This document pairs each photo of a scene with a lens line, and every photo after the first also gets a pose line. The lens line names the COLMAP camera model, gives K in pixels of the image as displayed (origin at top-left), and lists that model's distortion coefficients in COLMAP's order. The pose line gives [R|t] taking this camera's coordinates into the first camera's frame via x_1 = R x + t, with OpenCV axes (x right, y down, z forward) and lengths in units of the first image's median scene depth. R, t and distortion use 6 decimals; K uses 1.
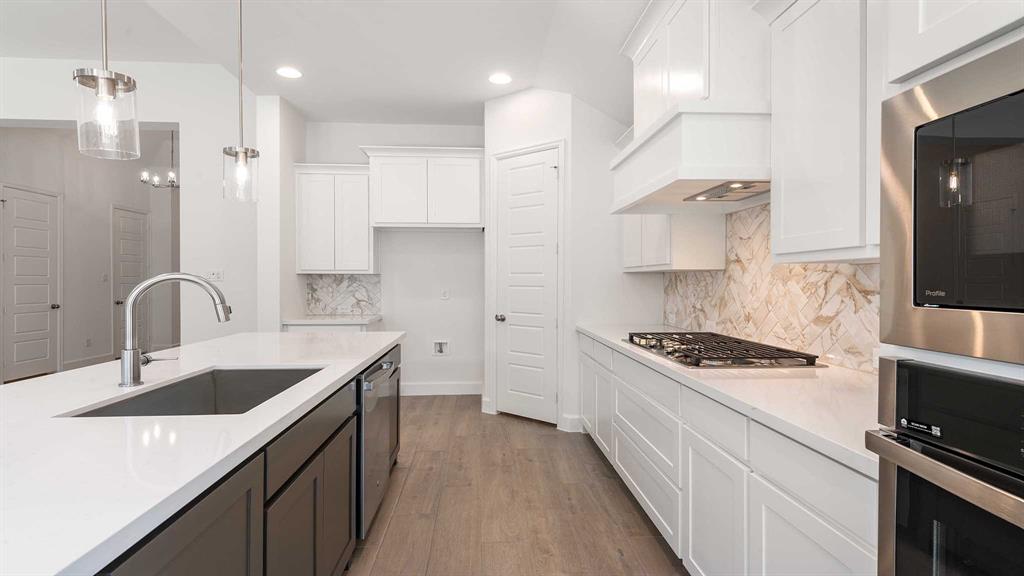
lens RADIAL K [[529.9, 0, 512.2], [0, 529.9, 283.9], [0, 0, 1]] dist [0.025708, 0.000118]
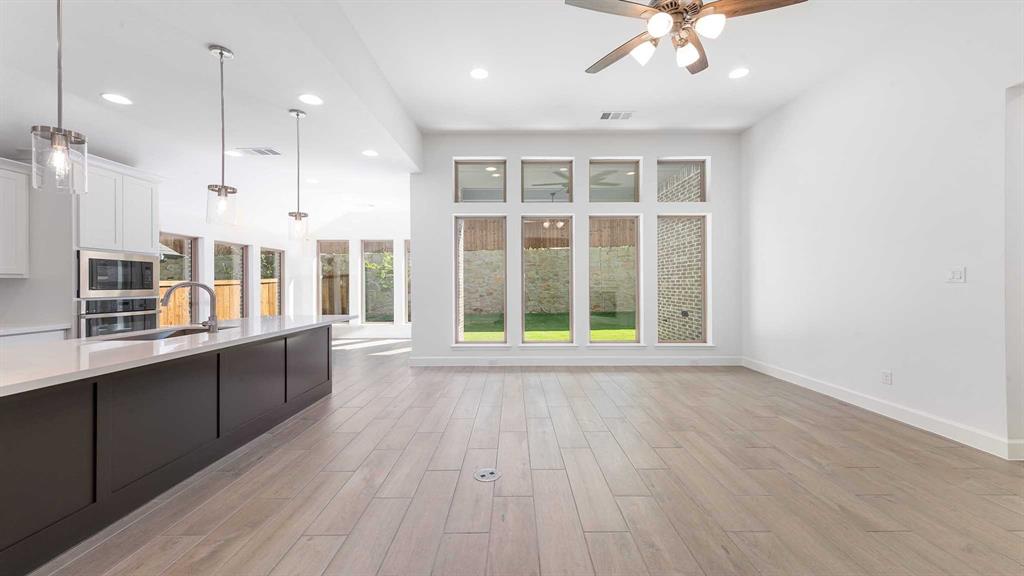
lens RADIAL K [[402.4, 0, 515.7], [0, 402.4, 284.1], [0, 0, 1]] dist [0.006002, -0.000093]
pose [[-0.998860, 0.001337, 0.047714, -1.064157], [0.001498, 0.999993, 0.003349, -0.007714], [-0.047709, 0.003417, -0.998855, 1.359207]]
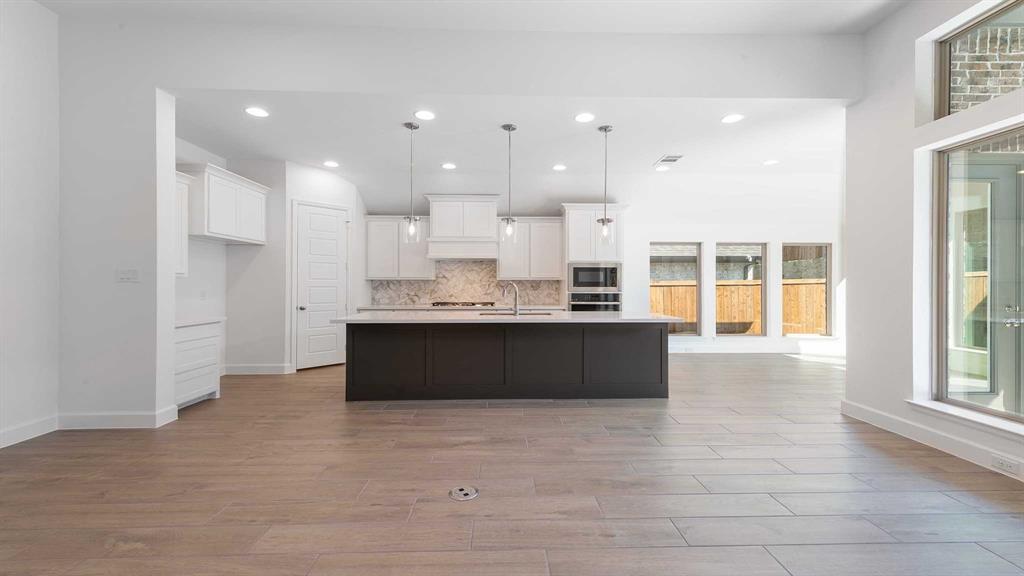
lens RADIAL K [[402.4, 0, 515.7], [0, 402.4, 284.1], [0, 0, 1]] dist [0.006002, -0.000093]
pose [[0.019323, -0.000112, 0.999813, -1.665111], [0.004315, 0.999991, 0.000029, -0.003134], [-0.999804, 0.004314, 0.019323, 0.500370]]
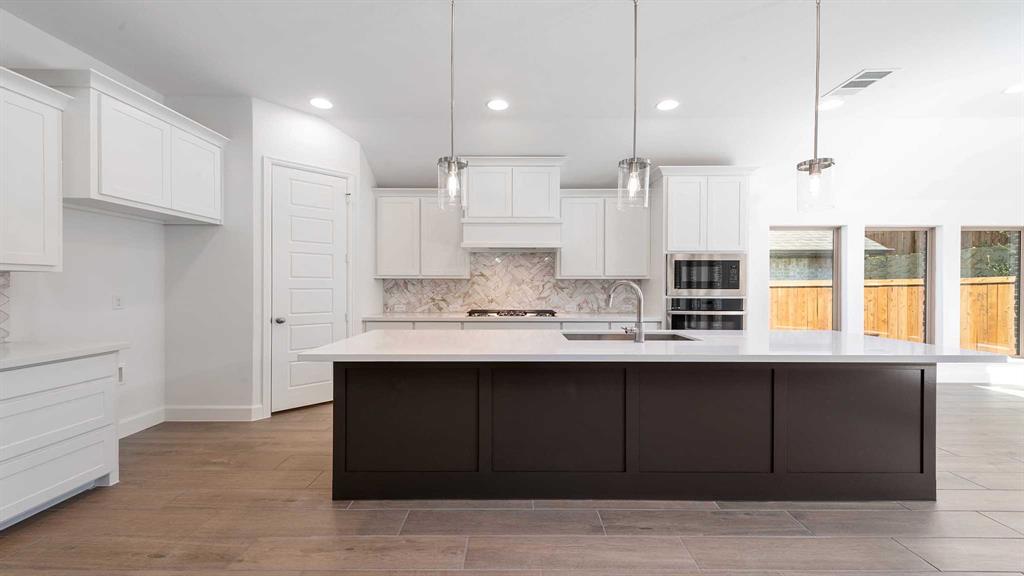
lens RADIAL K [[399.7, 0, 512.0], [0, 399.7, 288.0], [0, 0, 1]] dist [0.007063, -0.000055]
pose [[0.056820, -0.007835, 0.998354, -1.089593], [0.003849, 0.999963, 0.007628, -0.003331], [-0.998377, 0.003409, 0.056849, 0.709308]]
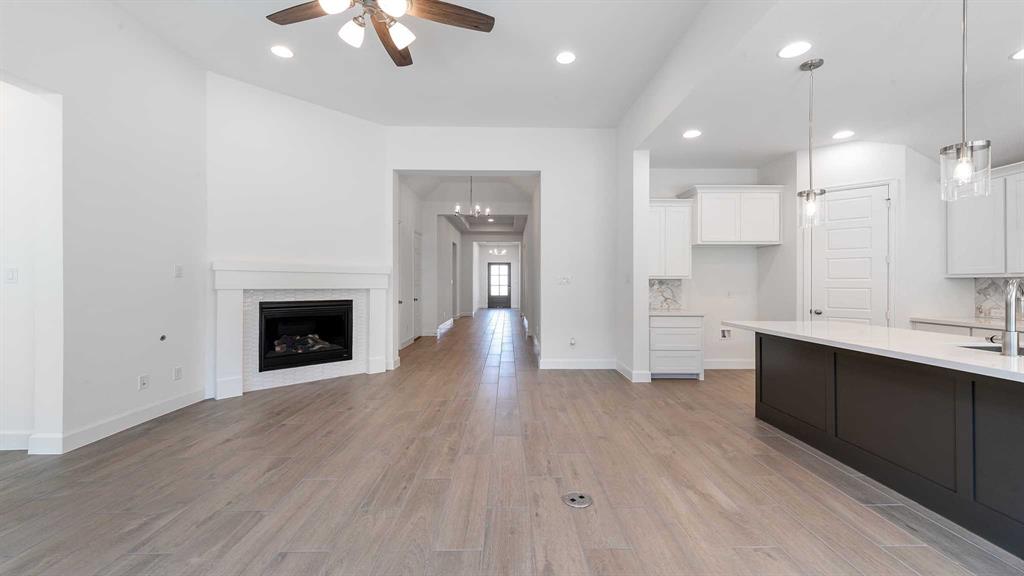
lens RADIAL K [[402.4, 0, 515.7], [0, 402.4, 284.1], [0, 0, 1]] dist [0.006002, -0.000093]
pose [[0.999369, 0.000628, -0.035522, -1.054246], [-0.000823, 0.999985, -0.005487, -0.000090], [0.035518, 0.005512, 0.999354, -0.073004]]
